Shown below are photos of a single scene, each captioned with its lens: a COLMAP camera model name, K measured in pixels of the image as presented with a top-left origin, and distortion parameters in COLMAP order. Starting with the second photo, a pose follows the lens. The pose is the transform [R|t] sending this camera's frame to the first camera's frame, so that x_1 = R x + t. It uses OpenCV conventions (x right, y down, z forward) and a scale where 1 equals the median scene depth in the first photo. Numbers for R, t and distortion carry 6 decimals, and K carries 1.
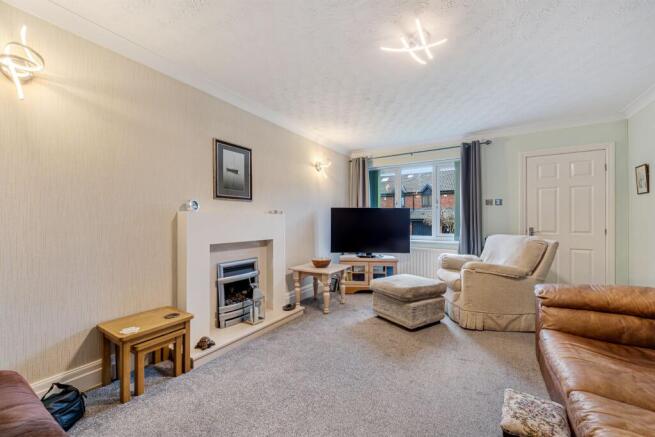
lens RADIAL K [[270.9, 0, 327.5], [0, 270.9, 218.5], [0, 0, 1]] dist [0.001813, 0.000187]
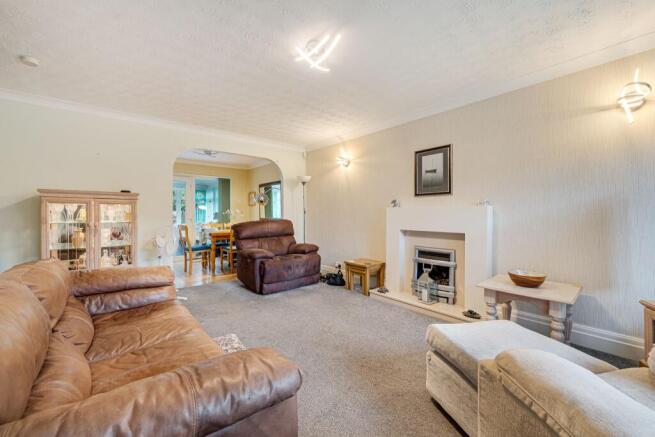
lens RADIAL K [[270.9, 0, 327.5], [0, 270.9, 218.5], [0, 0, 1]] dist [0.001813, 0.000187]
pose [[-0.329599, 0.018426, -0.943941, 0.737582], [0.004073, 0.999828, 0.018094, 0.006222], [0.944112, 0.002119, -0.329617, 0.768340]]
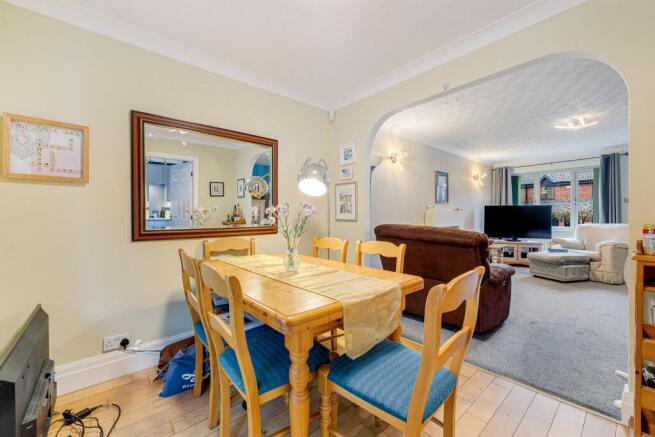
lens RADIAL K [[270.9, 0, 327.5], [0, 270.9, 218.5], [0, 0, 1]] dist [0.001813, 0.000187]
pose [[0.953115, -0.004365, -0.302575, -0.418437], [0.009048, 0.999860, 0.014076, -0.000975], [0.302471, -0.016154, 0.953022, -0.740626]]
